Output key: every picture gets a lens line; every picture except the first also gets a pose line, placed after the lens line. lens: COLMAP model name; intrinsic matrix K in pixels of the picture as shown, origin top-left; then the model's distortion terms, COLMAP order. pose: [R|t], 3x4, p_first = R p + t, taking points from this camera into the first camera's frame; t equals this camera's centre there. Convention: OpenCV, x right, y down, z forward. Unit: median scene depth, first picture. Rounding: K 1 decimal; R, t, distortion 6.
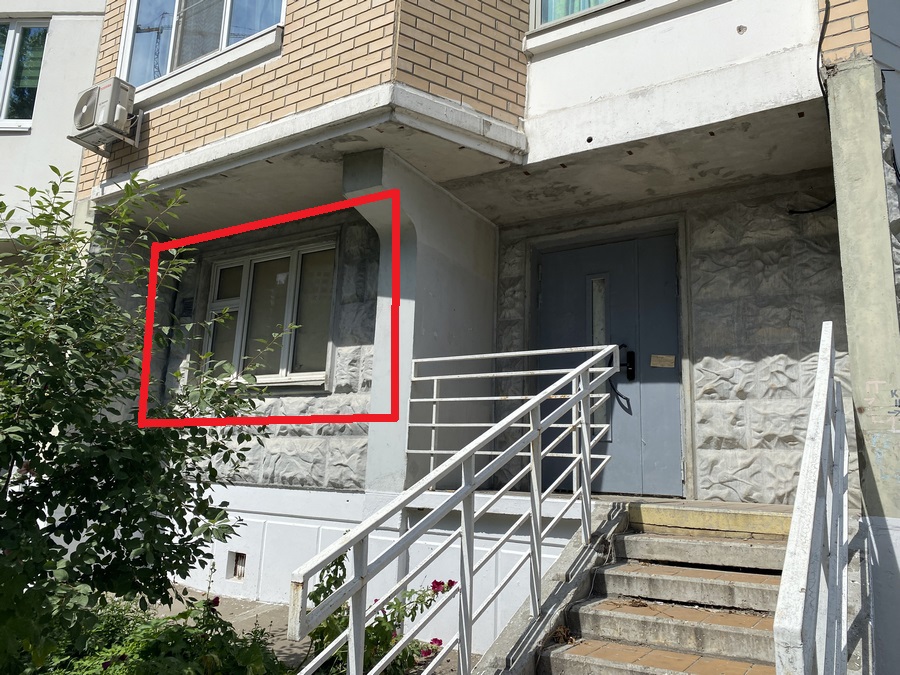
lens RADIAL K [[685.5, 0, 449.4], [0, 685.5, 327.7], [0, 0, 1]] dist [0.069702, -0.088207]
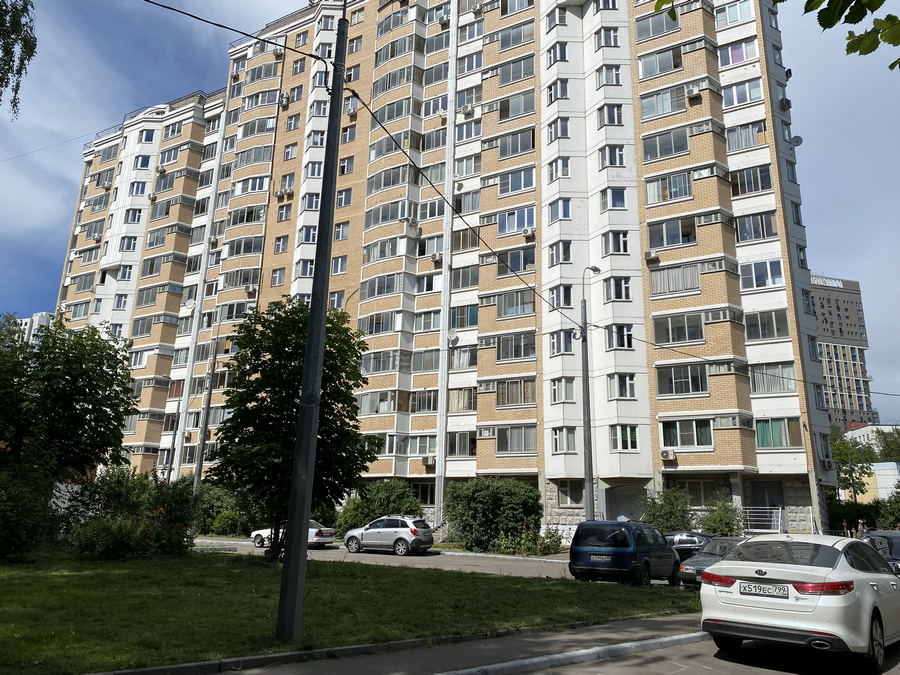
lens RADIAL K [[685.5, 0, 449.4], [0, 685.5, 327.7], [0, 0, 1]] dist [0.069702, -0.088207]
pose [[0.997094, 0.008650, 0.075686, -3.190367], [-0.002526, 0.996740, -0.080637, -1.056634], [-0.076137, 0.080211, 0.993866, -5.135818]]
